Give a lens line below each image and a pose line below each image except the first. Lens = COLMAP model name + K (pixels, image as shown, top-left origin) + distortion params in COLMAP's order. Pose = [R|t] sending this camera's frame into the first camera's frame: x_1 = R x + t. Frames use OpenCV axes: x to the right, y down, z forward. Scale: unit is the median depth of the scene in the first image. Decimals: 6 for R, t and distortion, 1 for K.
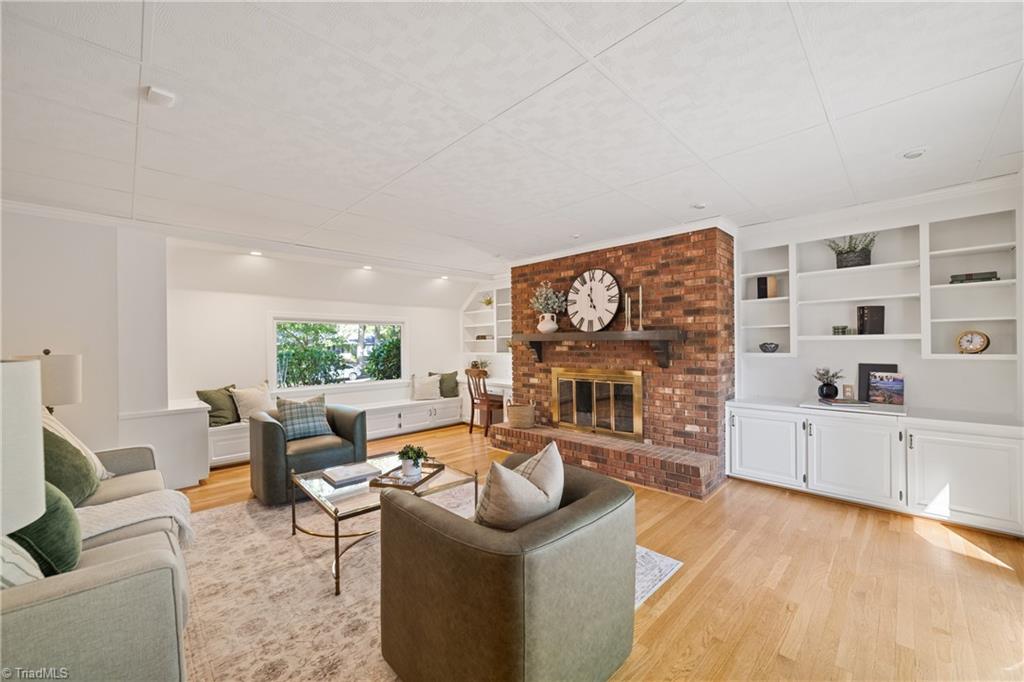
lens RADIAL K [[393.8, 0, 512.4], [0, 393.8, 346.1], [0, 0, 1]] dist [-0.003456, 0.000845]
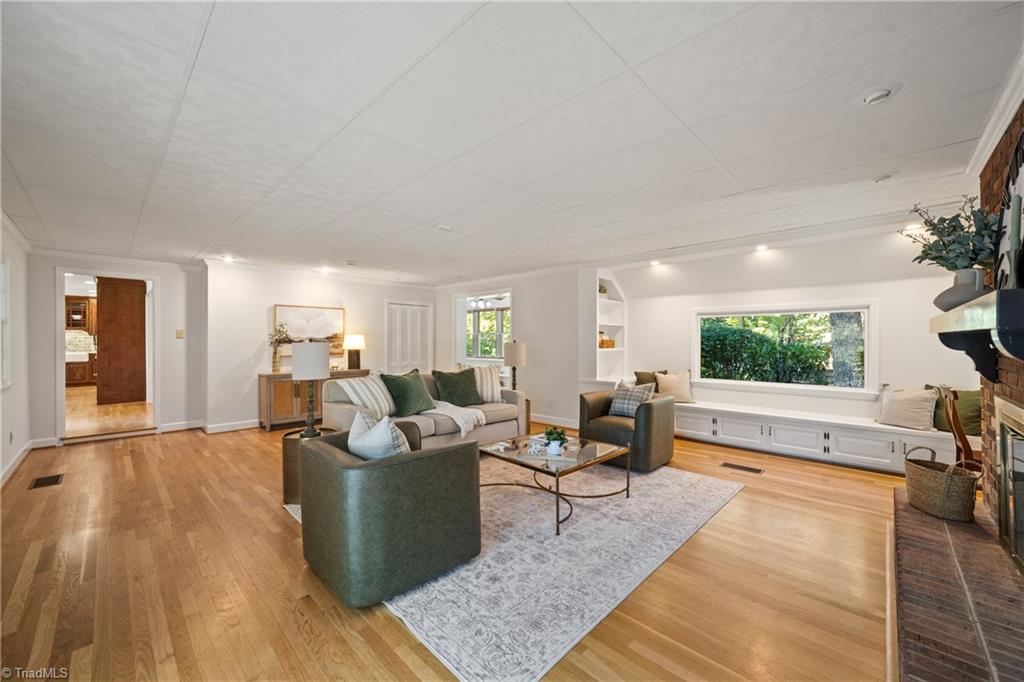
lens RADIAL K [[393.8, 0, 529.7], [0, 393.8, 339.3], [0, 0, 1]] dist [-0.003456, 0.000845]
pose [[0.038126, 0.005898, -0.999256, 0.637751], [-0.002999, 0.999979, 0.005788, -0.007346], [0.999268, 0.002776, 0.038143, 0.642324]]
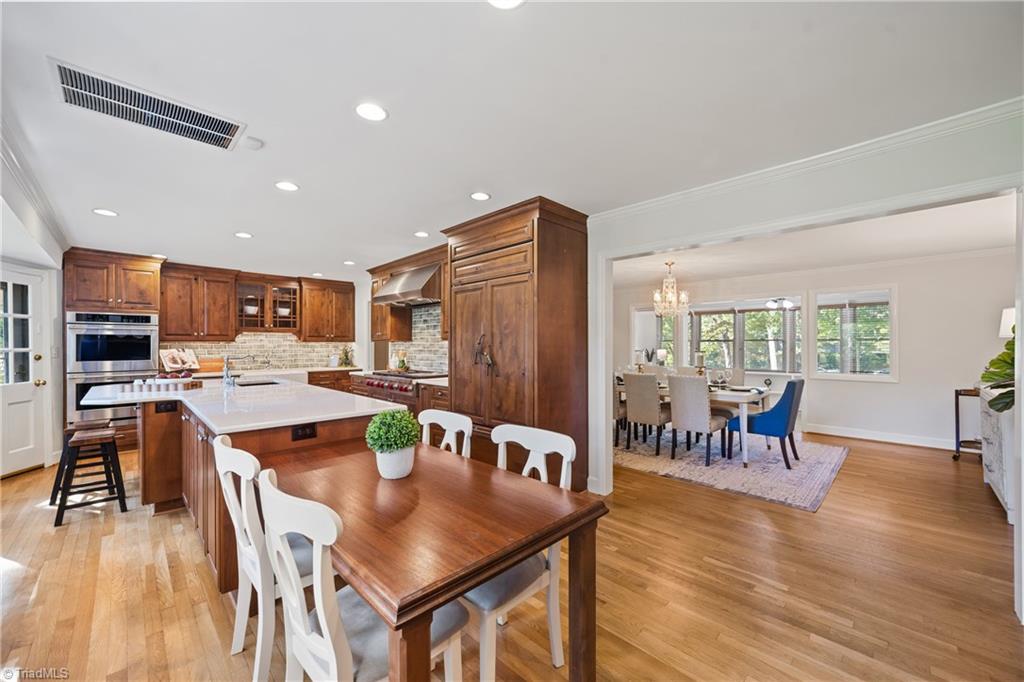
lens RADIAL K [[393.8, 0, 517.8], [0, 393.8, 343.7], [0, 0, 1]] dist [-0.003456, 0.000845]
pose [[-0.003635, 0.008919, -0.999954, -0.611115], [-0.002392, 0.999957, 0.008928, -0.019251], [0.999991, 0.002424, -0.003613, -1.493207]]
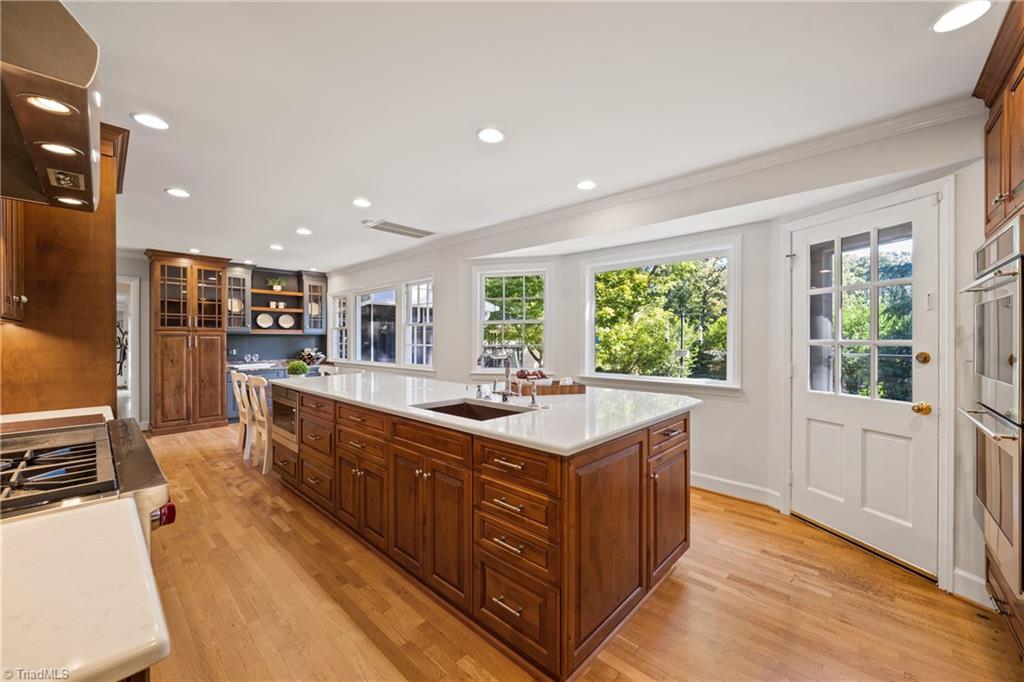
lens RADIAL K [[393.8, 0, 514.3], [0, 393.8, 340.9], [0, 0, 1]] dist [-0.003456, 0.000845]
pose [[-0.038388, 0.004503, 0.999253, -2.188045], [0.005071, 0.999978, -0.004312, 0.006405], [-0.999250, 0.004901, -0.038410, -2.205660]]
